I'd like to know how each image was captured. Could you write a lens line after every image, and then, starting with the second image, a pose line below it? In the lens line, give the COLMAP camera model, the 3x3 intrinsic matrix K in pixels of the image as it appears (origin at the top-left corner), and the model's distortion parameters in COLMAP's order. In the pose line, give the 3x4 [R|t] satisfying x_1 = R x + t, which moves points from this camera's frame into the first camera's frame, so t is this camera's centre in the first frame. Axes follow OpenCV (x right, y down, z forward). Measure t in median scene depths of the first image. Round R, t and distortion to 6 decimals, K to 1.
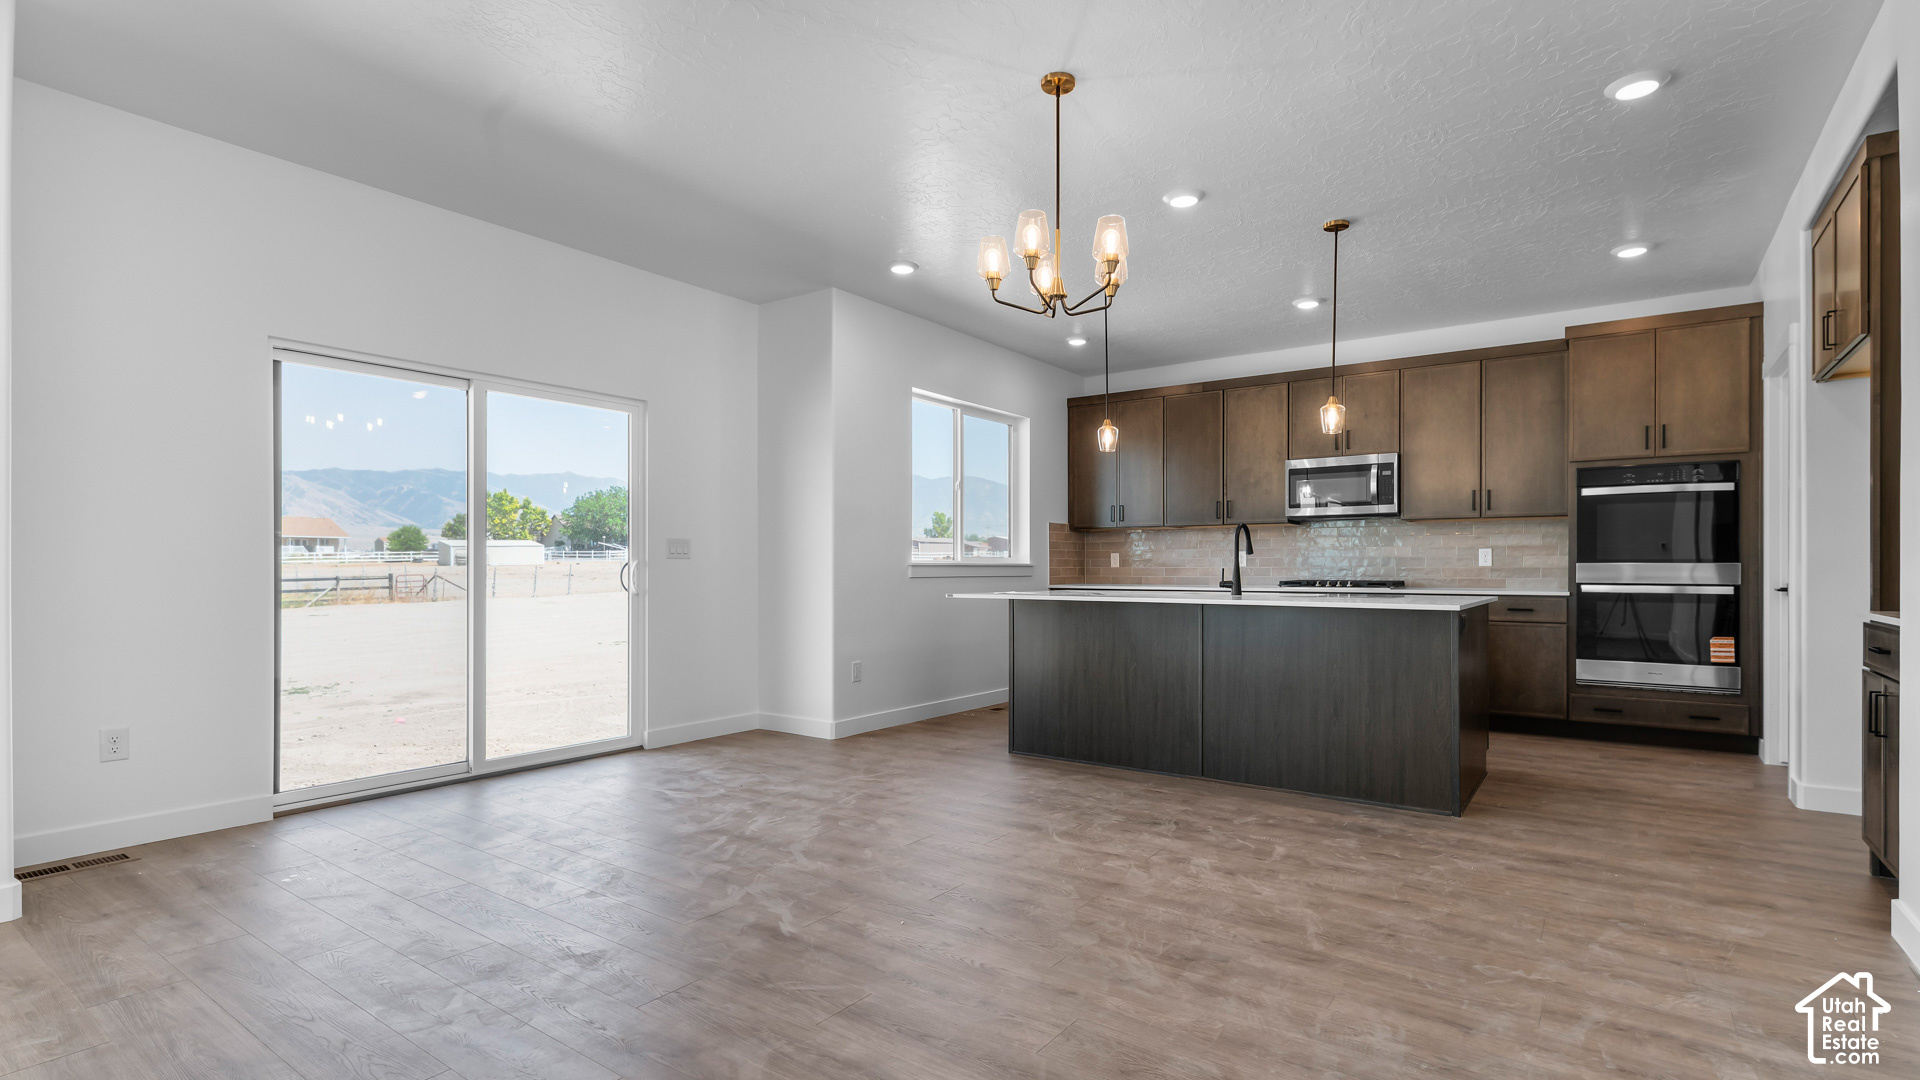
lens RADIAL K [[908.1, 0, 972.1], [0, 908.1, 559.3], [0, 0, 1]] dist [0.000765, -0.000417]
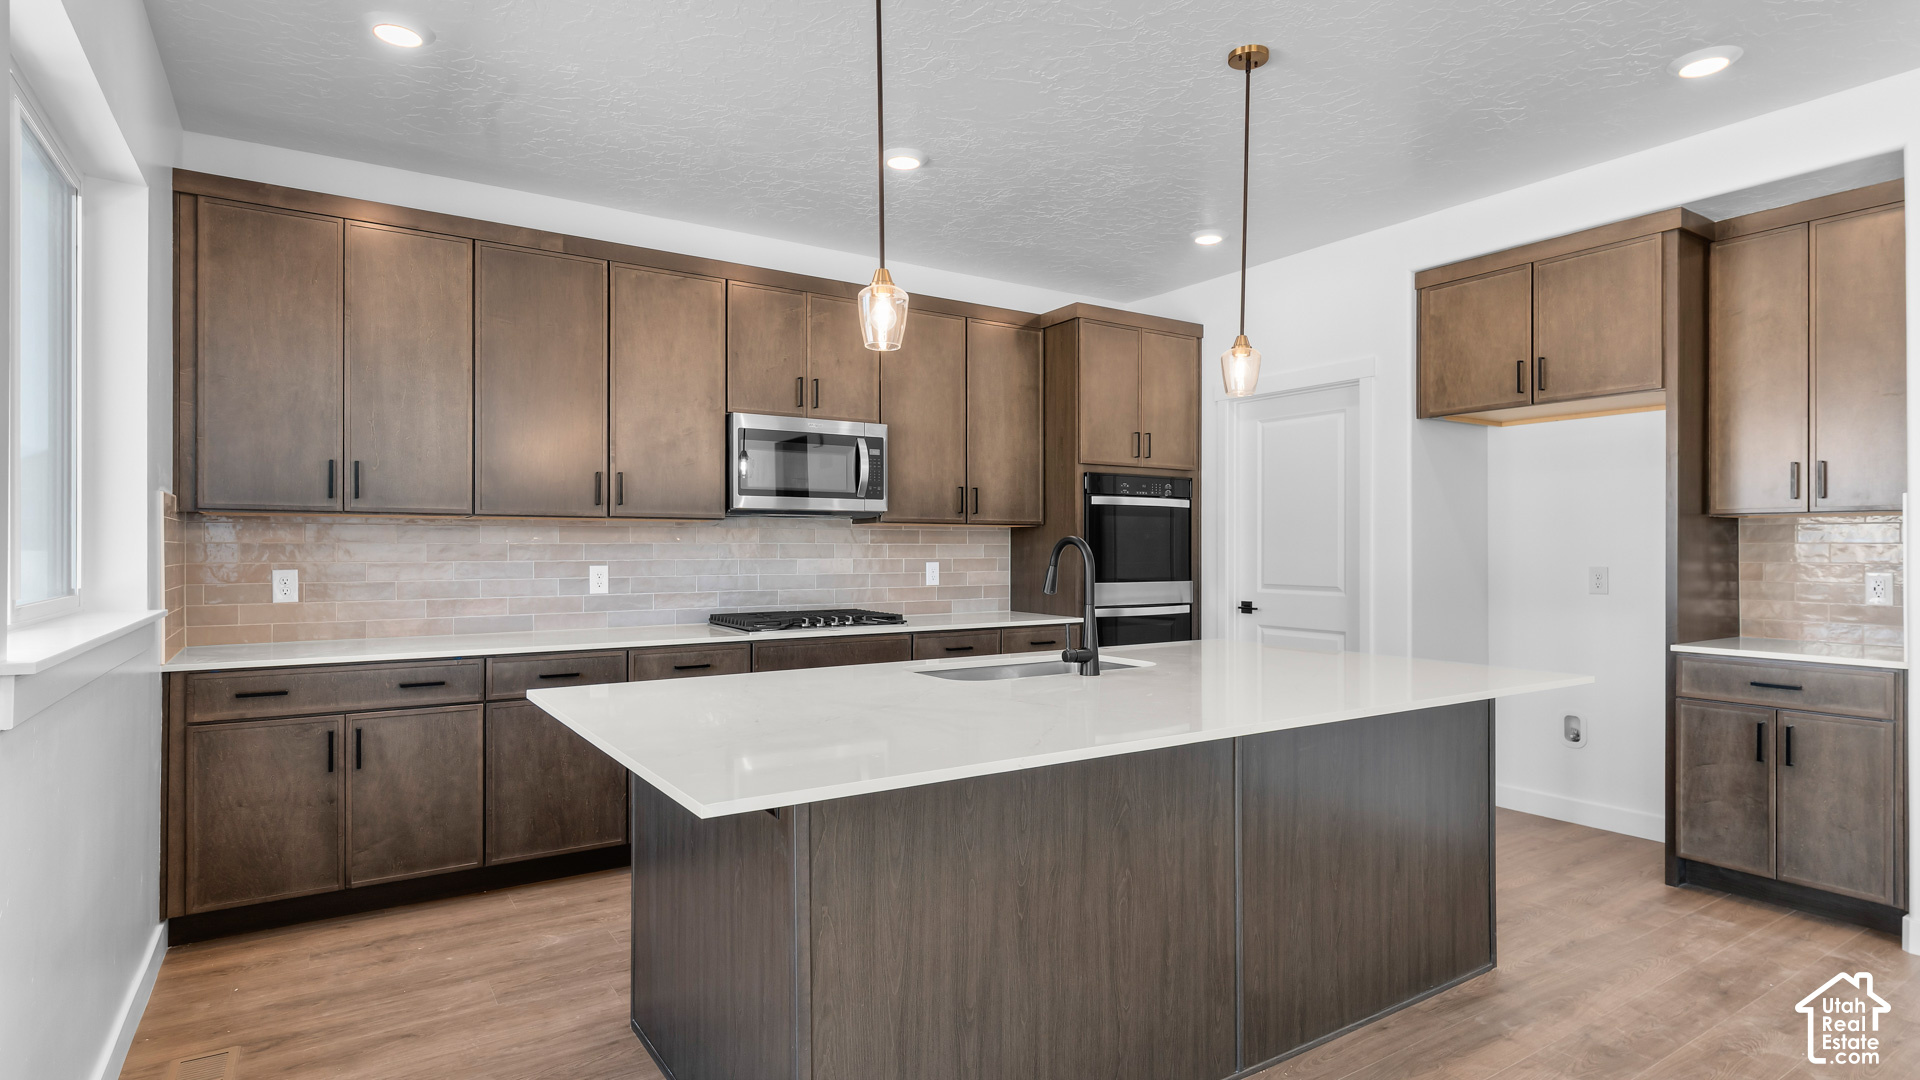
lens RADIAL K [[984.2, 0, 966.3], [0, 984.2, 548.5], [0, 0, 1]] dist [0.000573, 0.000628]
pose [[0.357939, -0.000689, 0.933745, -0.206724], [-0.009024, 0.999950, 0.004197, -0.027574], [-0.933701, -0.009928, 0.357915, 0.682775]]
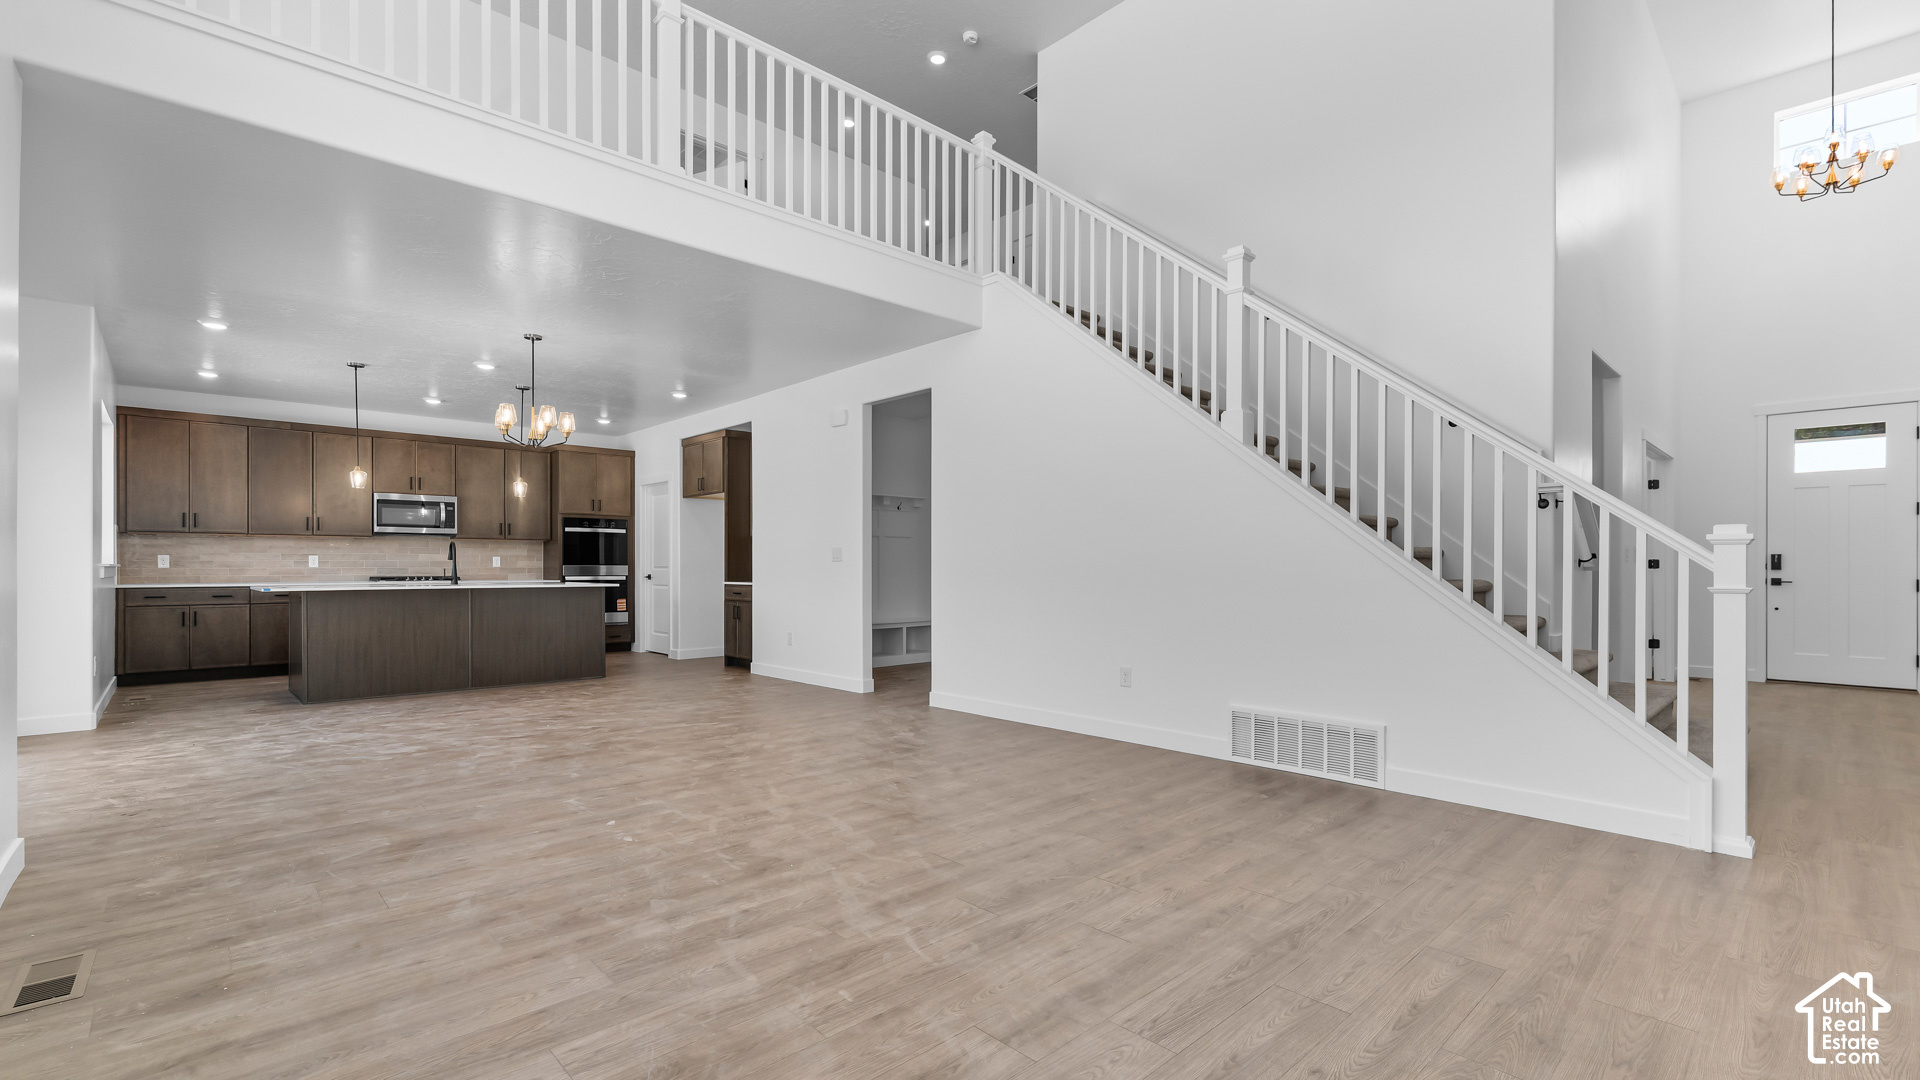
lens RADIAL K [[834.6, 0, 969.9], [0, 834.6, 567.6], [0, 0, 1]] dist [0.001223, -0.000098]
pose [[0.191159, -0.000673, 0.981559, -0.819855], [-0.007890, 0.999966, 0.002222, -0.001746], [-0.981527, -0.008169, 0.191147, -0.179453]]
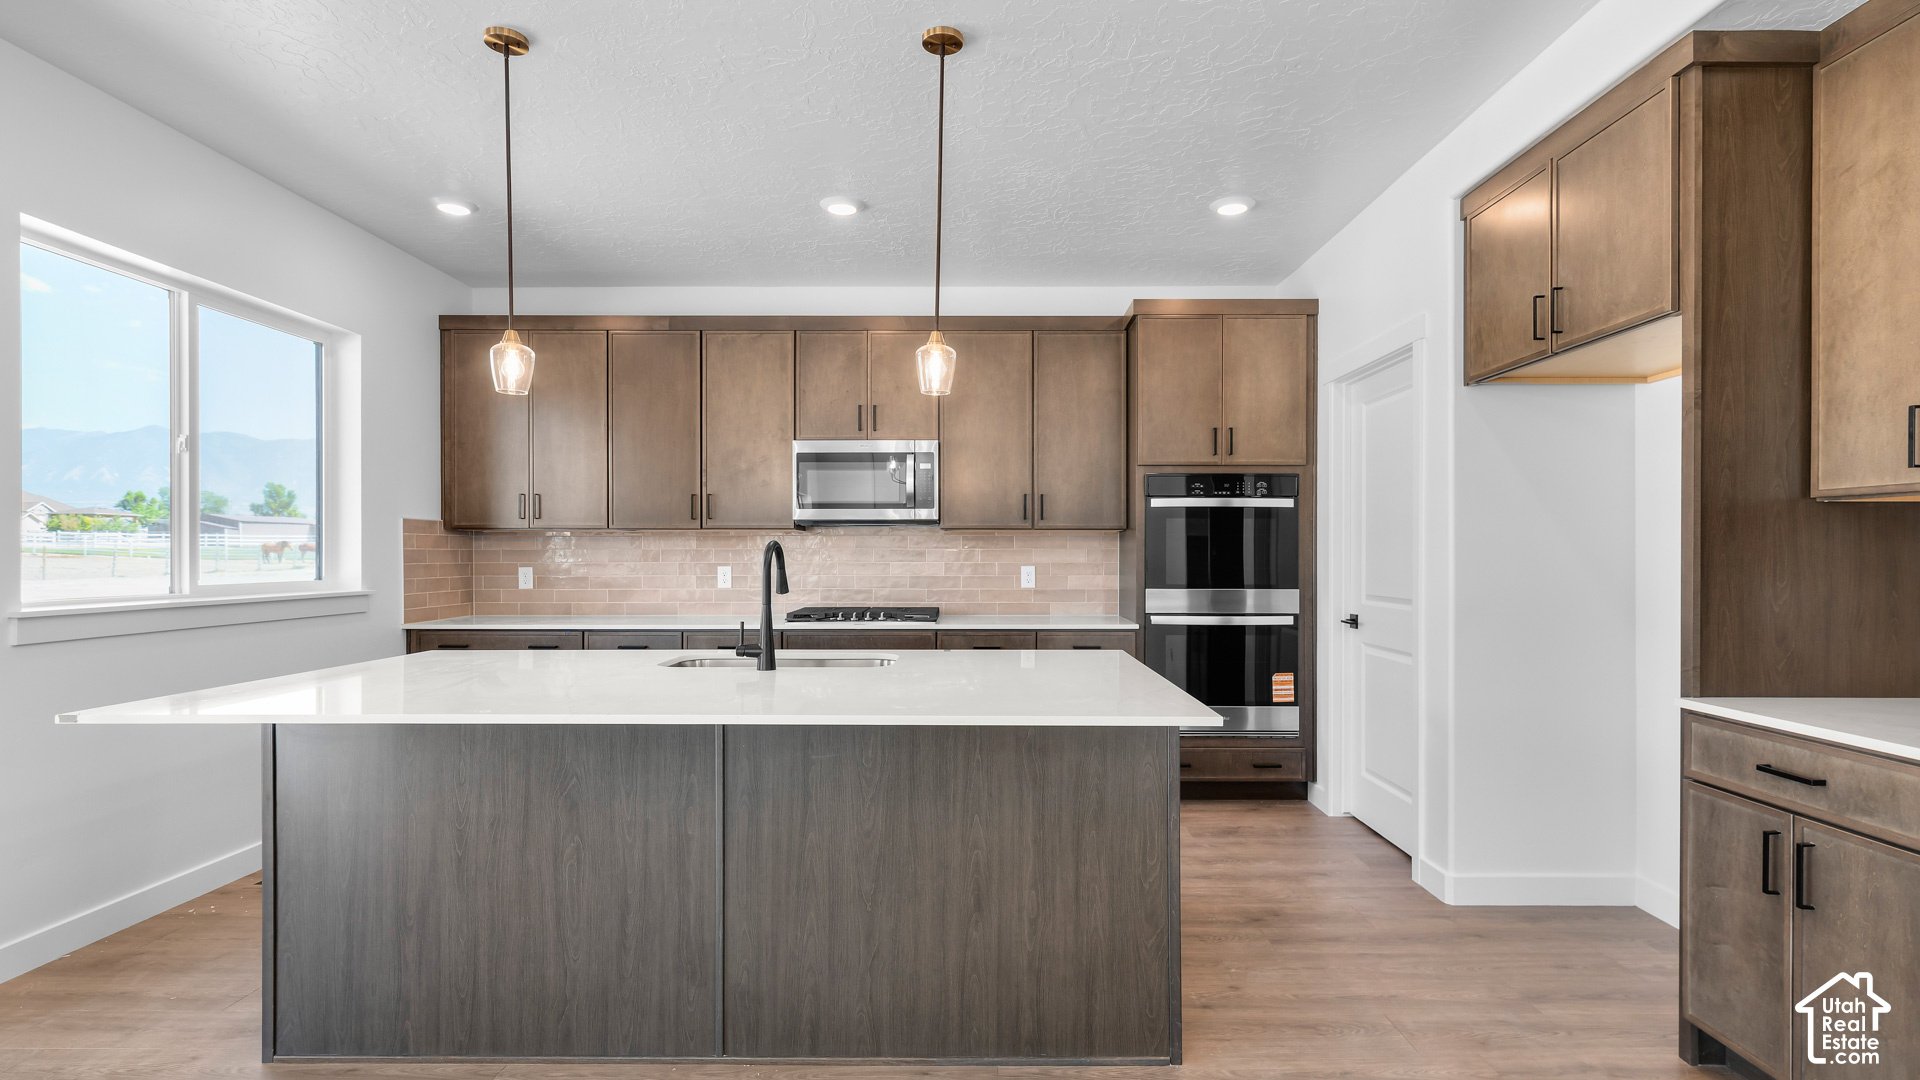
lens RADIAL K [[908.1, 0, 972.1], [0, 908.1, 559.3], [0, 0, 1]] dist [0.000765, -0.000417]
pose [[0.816328, -0.004307, 0.577573, 0.055676], [-0.005099, 0.999880, 0.014662, -0.029871], [-0.577567, -0.014914, 0.816207, 0.370319]]
